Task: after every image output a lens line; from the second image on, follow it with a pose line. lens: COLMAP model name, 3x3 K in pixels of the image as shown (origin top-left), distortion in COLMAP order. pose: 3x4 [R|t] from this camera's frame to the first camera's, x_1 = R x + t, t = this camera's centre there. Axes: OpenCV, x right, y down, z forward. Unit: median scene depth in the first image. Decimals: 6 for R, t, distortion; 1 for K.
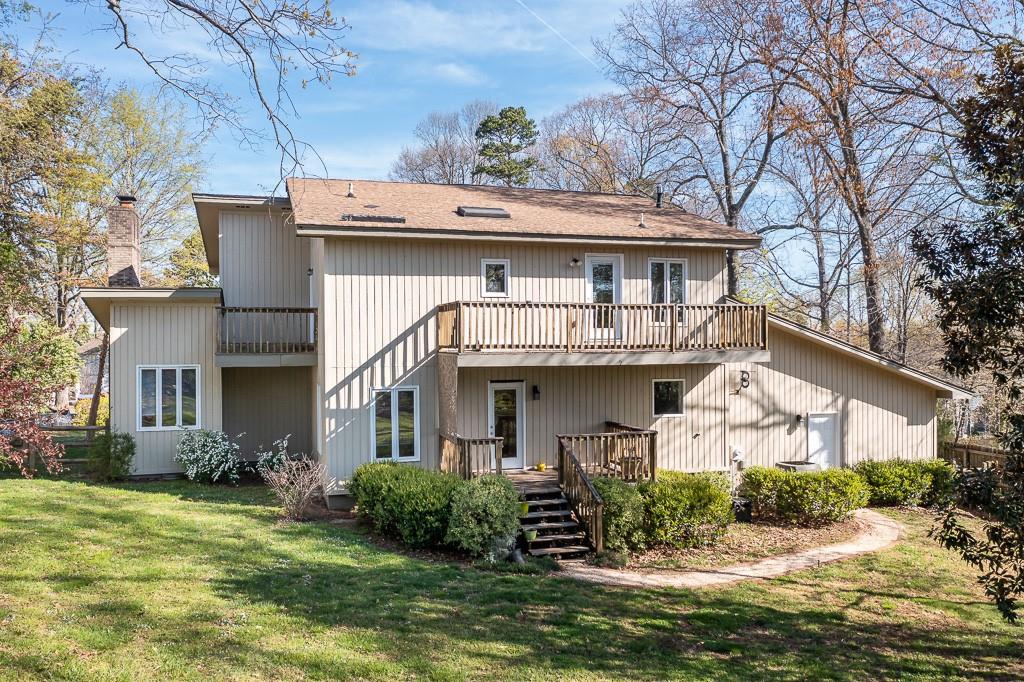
lens RADIAL K [[805.9, 0, 512.0], [0, 805.9, 341.0], [0, 0, 1]] dist [-0.010706, 0.000231]
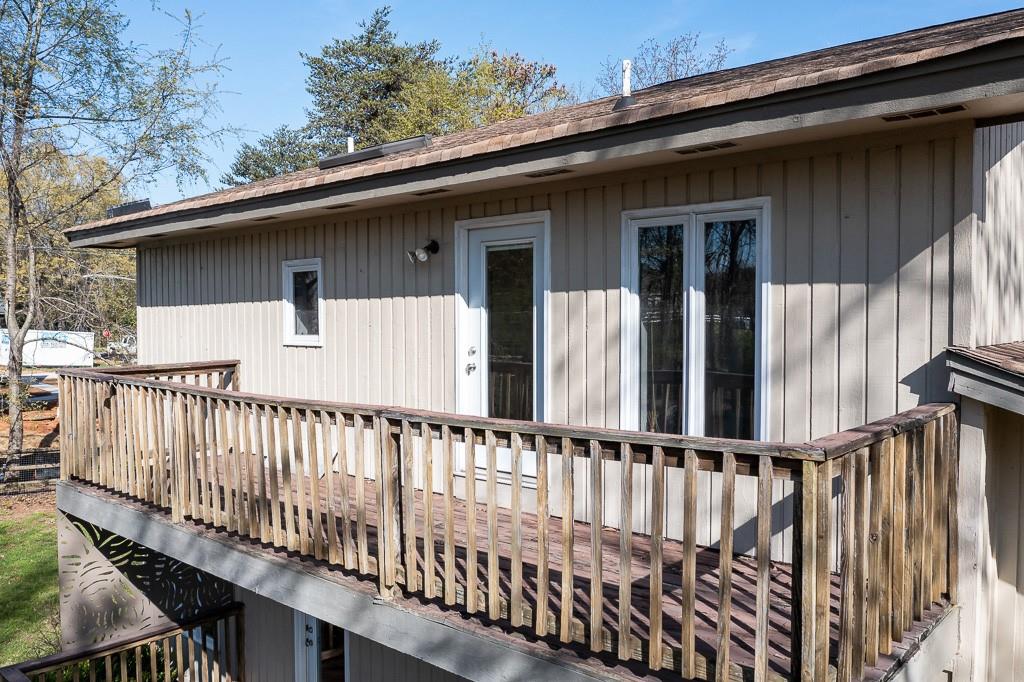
lens RADIAL K [[805.9, 0, 512.0], [0, 805.9, 341.0], [0, 0, 1]] dist [-0.010706, 0.000231]
pose [[0.515211, 0.031997, -0.856466, 0.405547], [0.005093, 0.999171, 0.040392, -0.071789], [0.857048, -0.025173, 0.514621, 0.841702]]
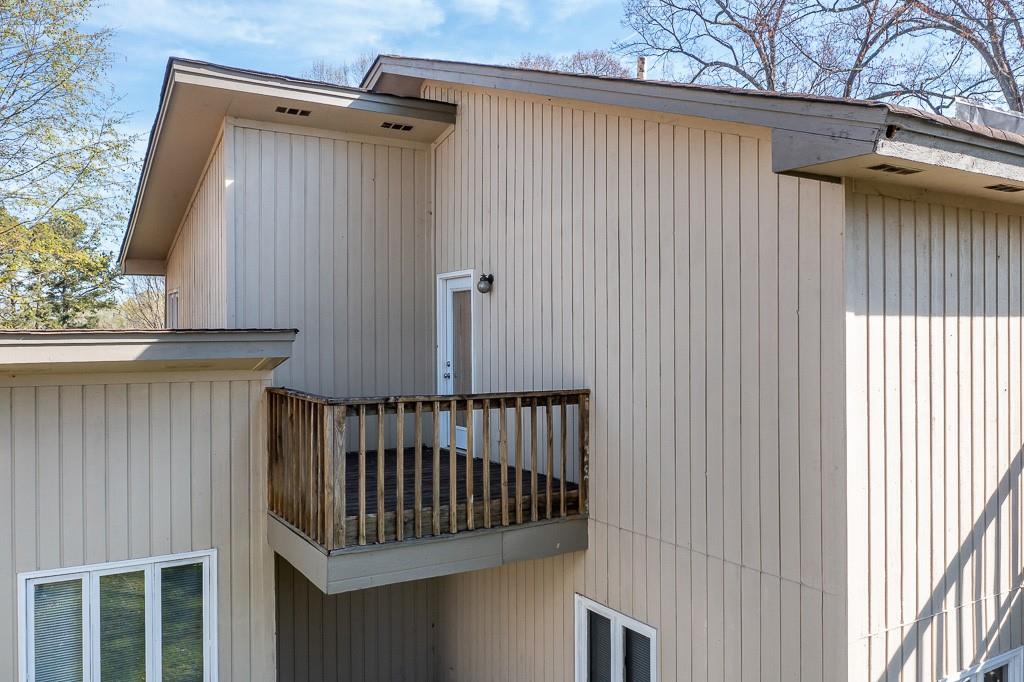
lens RADIAL K [[808.1, 0, 512.0], [0, 808.1, 341.0], [0, 0, 1]] dist [-0.016684, 0.002434]
pose [[0.970273, 0.004023, 0.241980, -0.374797], [-0.005717, 0.999964, 0.006299, -0.067250], [-0.241946, -0.007495, 0.970261, 0.683595]]
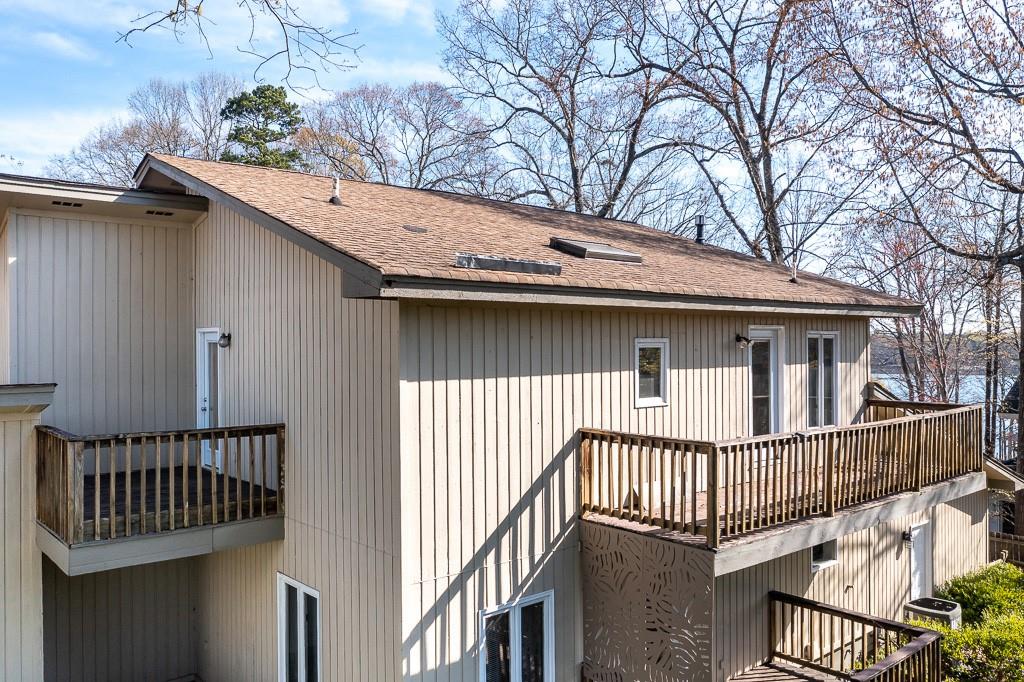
lens RADIAL K [[805.9, 0, 512.0], [0, 805.9, 341.0], [0, 0, 1]] dist [-0.010706, 0.000231]
pose [[0.917494, 0.004927, 0.397720, -0.321756], [-0.003674, 0.999986, -0.003910, -0.094173], [-0.397734, 0.002126, 0.917498, 0.505391]]
